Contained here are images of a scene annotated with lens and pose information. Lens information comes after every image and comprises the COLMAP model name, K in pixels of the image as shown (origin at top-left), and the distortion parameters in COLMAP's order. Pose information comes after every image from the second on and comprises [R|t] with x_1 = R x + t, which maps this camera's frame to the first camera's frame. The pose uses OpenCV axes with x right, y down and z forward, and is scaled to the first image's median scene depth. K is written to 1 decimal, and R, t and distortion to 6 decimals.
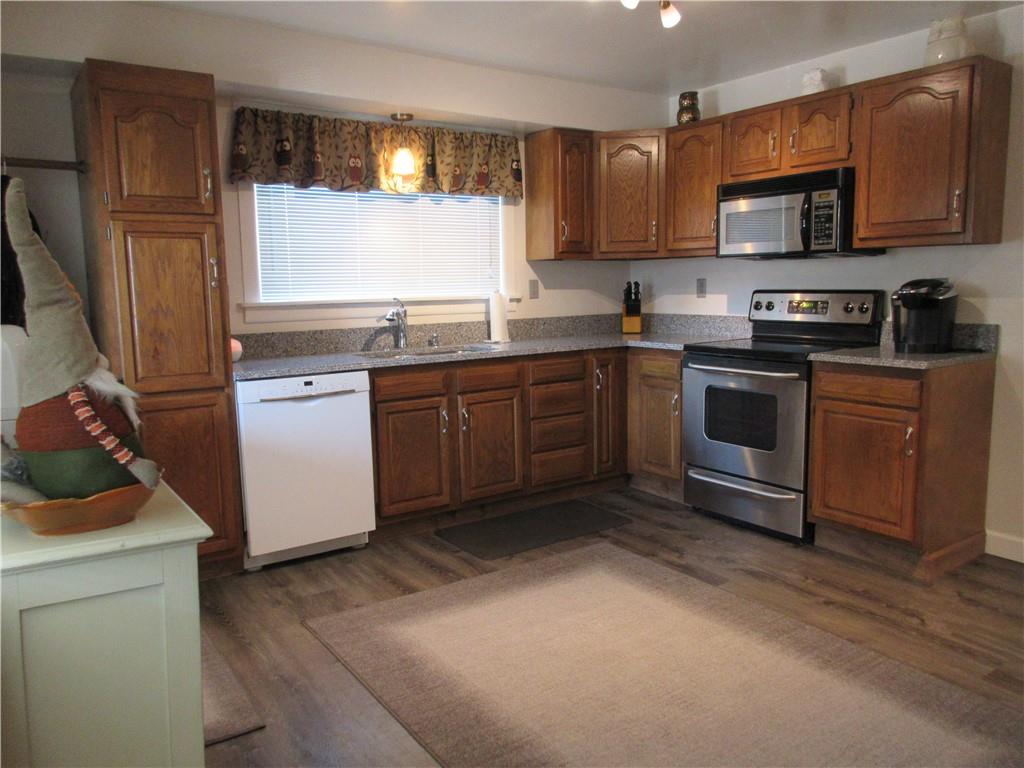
lens RADIAL K [[768.7, 0, 509.8], [0, 768.7, 374.6], [0, 0, 1]] dist [0.008256, 0.000273]
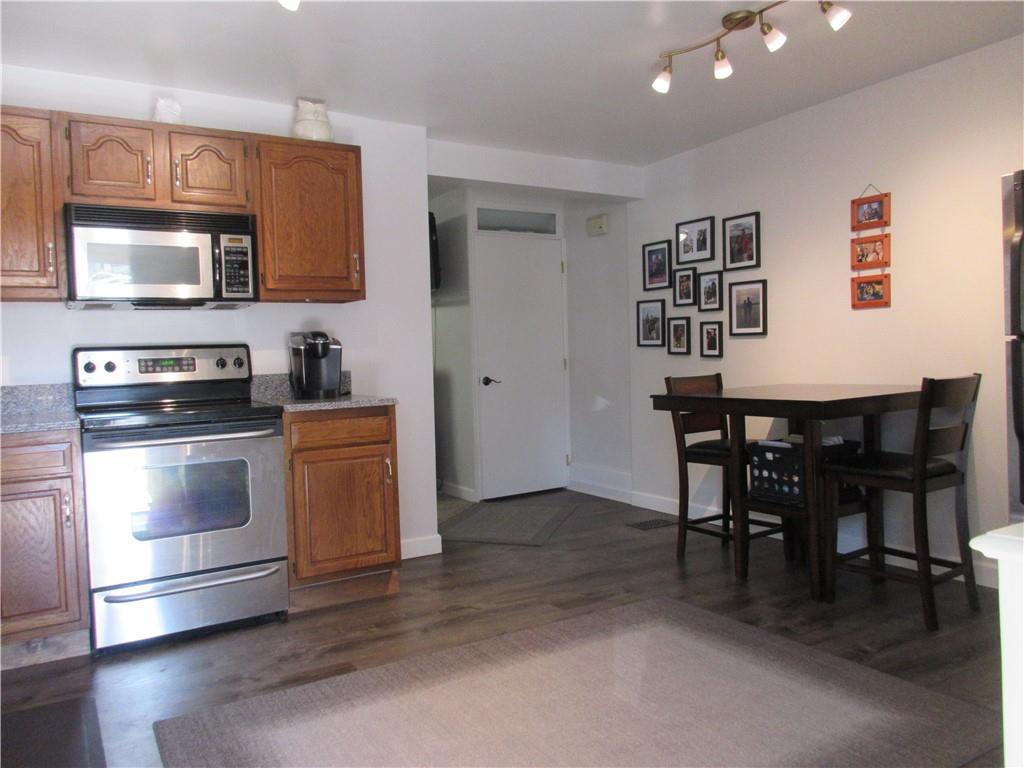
lens RADIAL K [[768.7, 0, 509.8], [0, 768.7, 374.6], [0, 0, 1]] dist [0.008256, 0.000273]
pose [[0.063189, -0.018824, 0.997824, -0.492040], [0.152645, 0.988240, 0.008977, -0.029175], [-0.986259, 0.151745, 0.065319, 0.623183]]
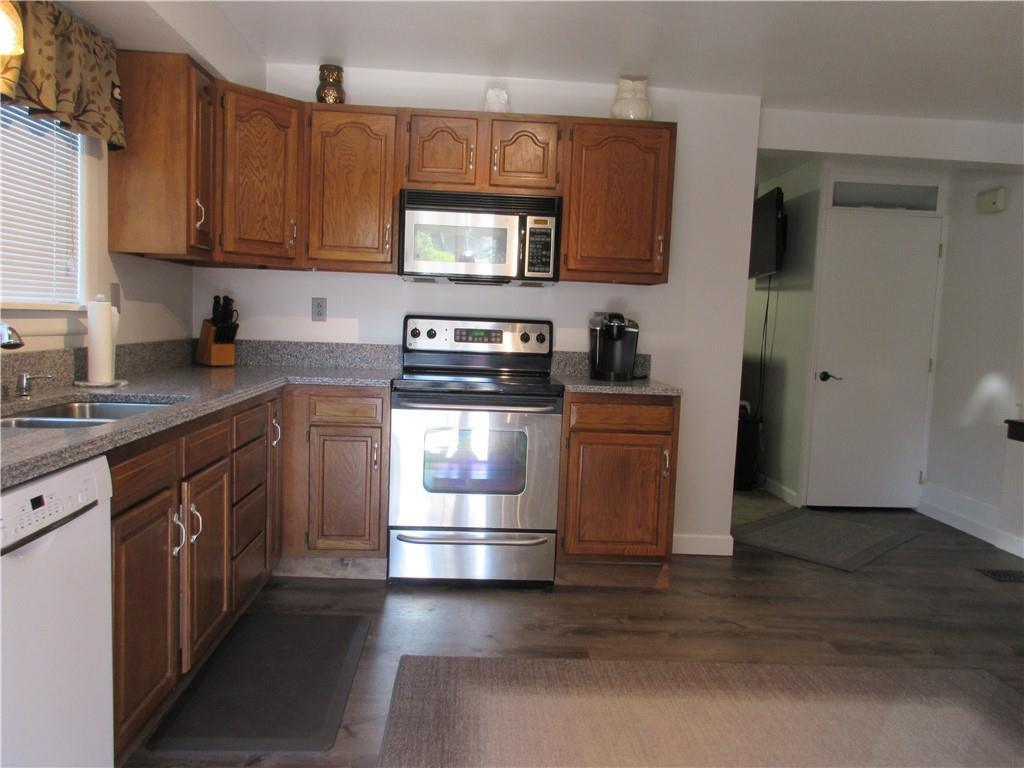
lens RADIAL K [[768.7, 0, 509.8], [0, 768.7, 374.6], [0, 0, 1]] dist [0.008256, 0.000273]
pose [[0.527337, -0.024958, 0.849290, -0.430609], [0.054816, 0.998485, -0.004694, -0.037249], [-0.847886, 0.049030, 0.527906, 0.520205]]
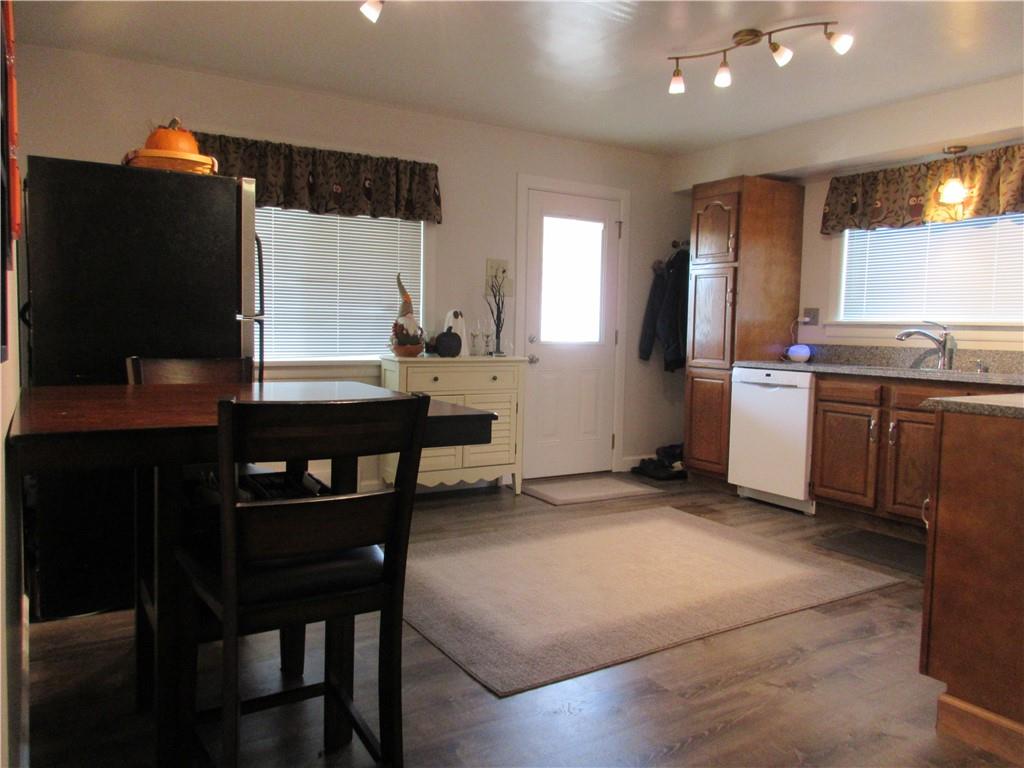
lens RADIAL K [[768.7, 0, 509.8], [0, 768.7, 374.6], [0, 0, 1]] dist [0.008256, 0.000273]
pose [[-0.053321, 0.079604, -0.995399, 1.053892], [-0.143379, 0.985878, 0.086523, -0.039134], [0.988230, 0.147333, -0.041154, 0.532818]]
